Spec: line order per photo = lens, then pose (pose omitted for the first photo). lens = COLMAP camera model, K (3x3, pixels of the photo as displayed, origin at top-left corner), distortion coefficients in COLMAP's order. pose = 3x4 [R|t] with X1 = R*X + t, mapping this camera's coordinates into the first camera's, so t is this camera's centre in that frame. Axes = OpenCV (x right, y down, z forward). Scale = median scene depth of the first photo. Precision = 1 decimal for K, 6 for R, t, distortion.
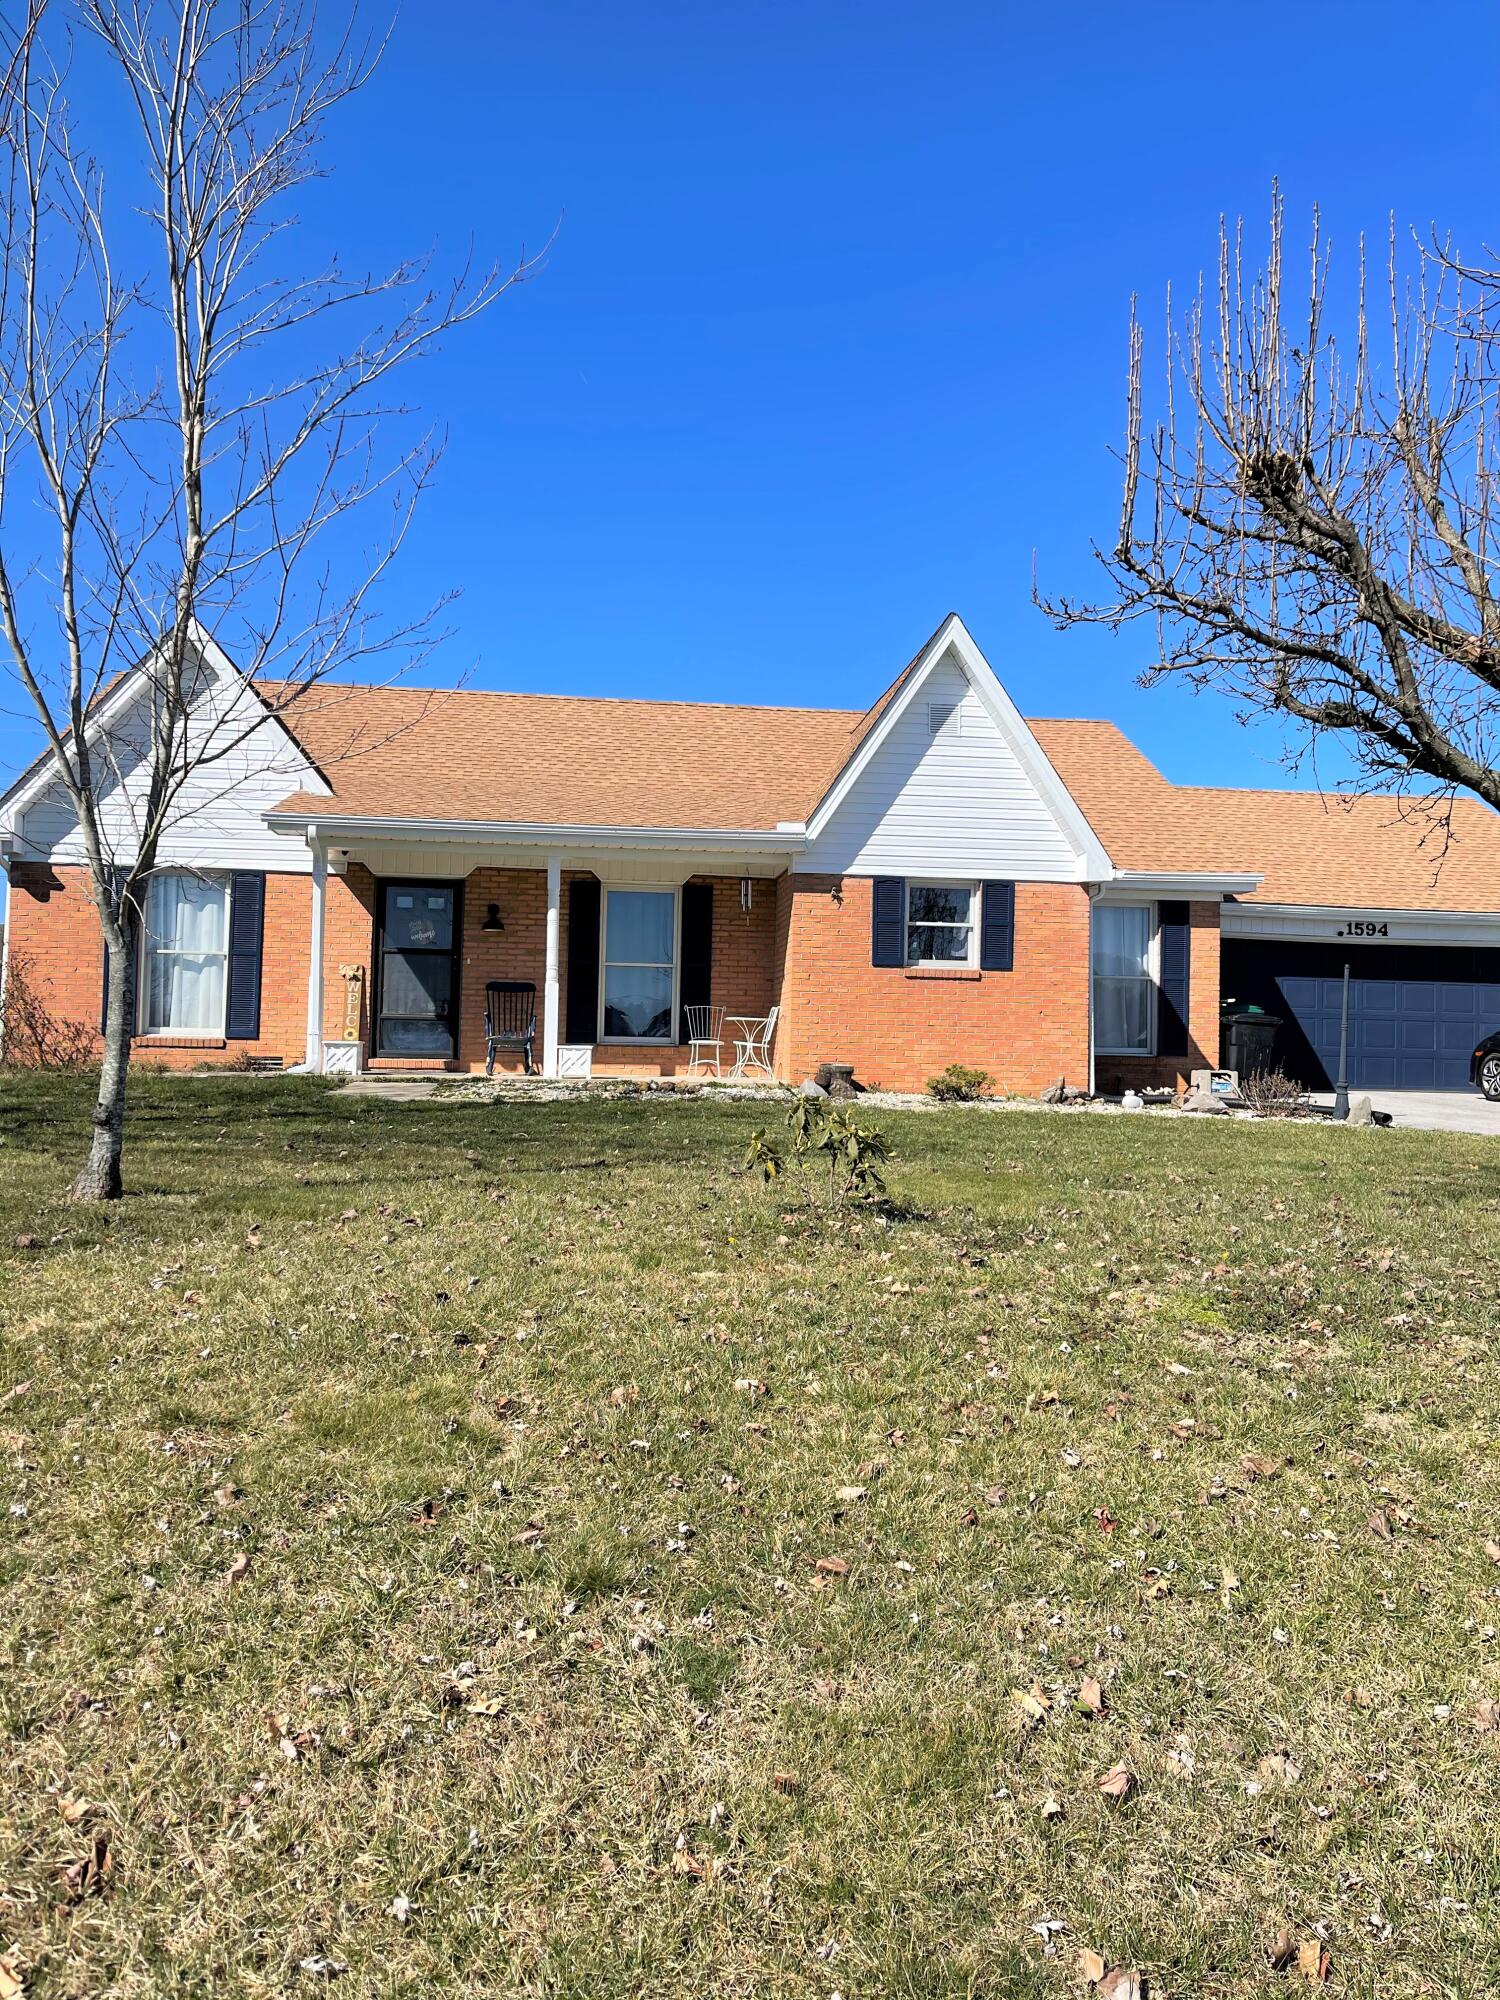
lens RADIAL K [[1512.8, 0, 756.3], [0, 1512.8, 989.4], [0, 0, 1]] dist [0.025371, 0.001479]
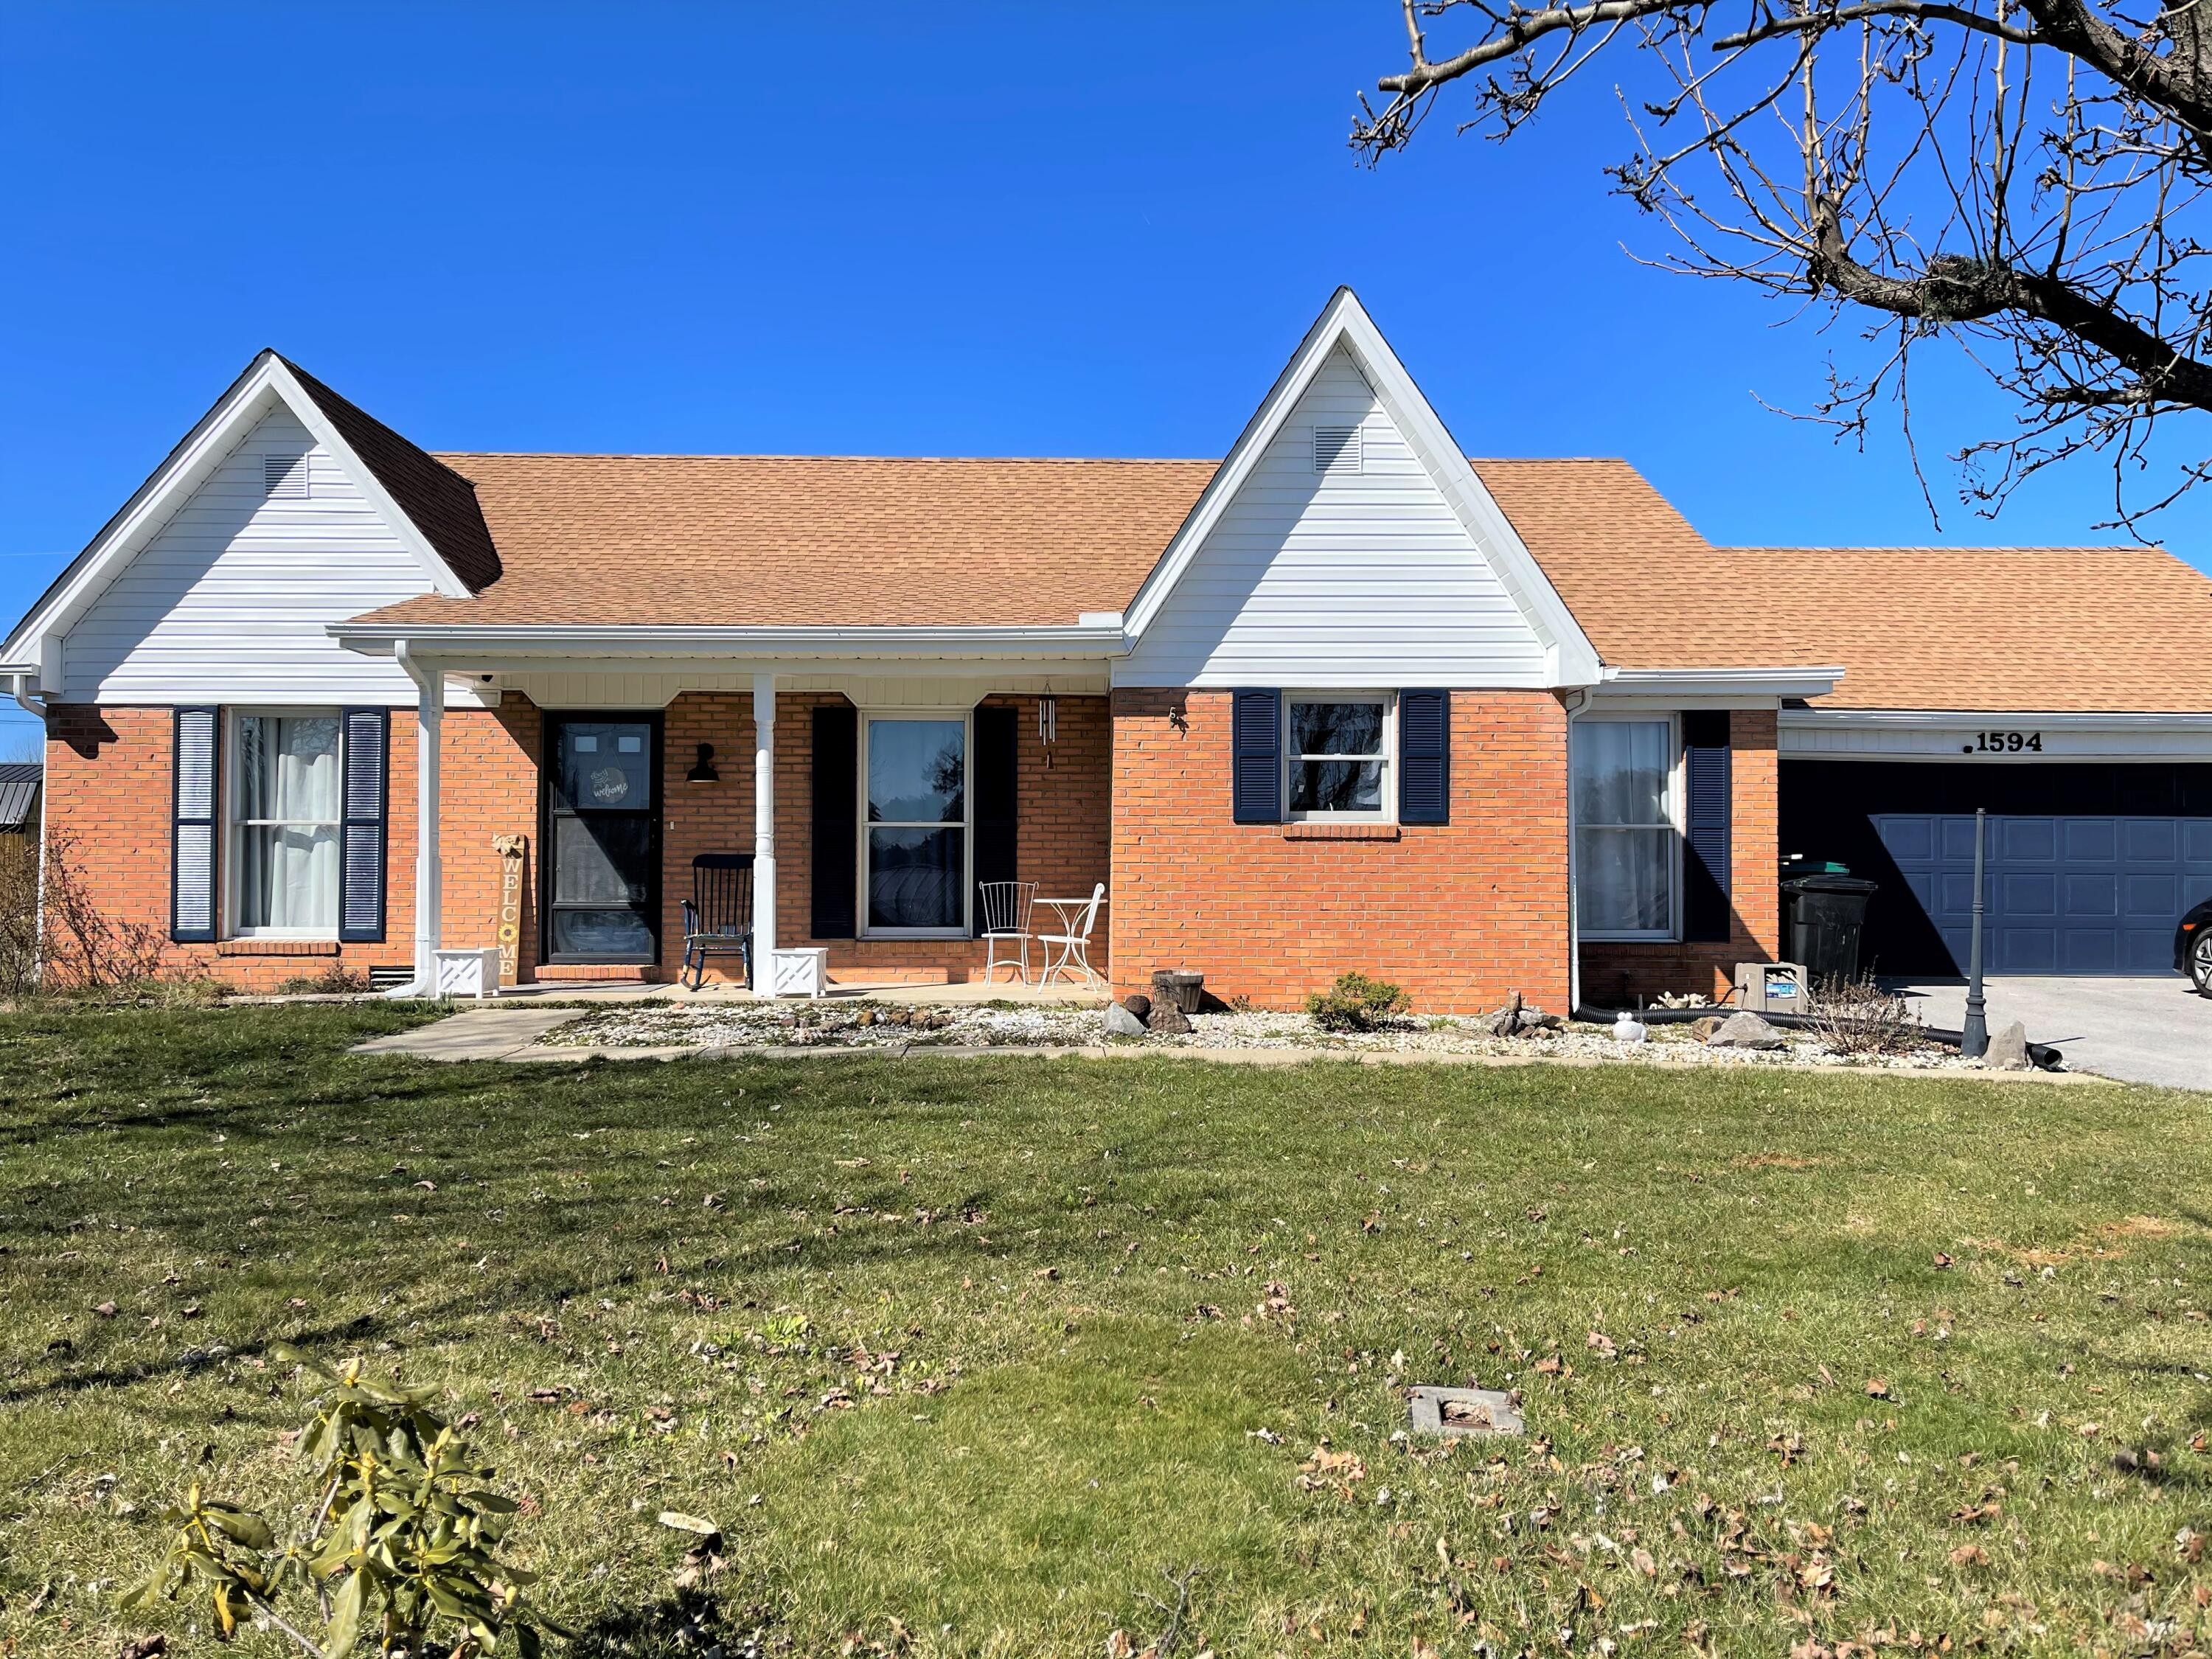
lens RADIAL K [[1673.2, 0, 1098.0], [0, 1673.2, 843.6], [0, 0, 1]] dist [0.025371, 0.001479]
pose [[0.993880, -0.020236, -0.108592, 0.094162], [0.022214, 0.999608, 0.017040, -0.019644], [0.108205, -0.019348, 0.993940, 0.247565]]
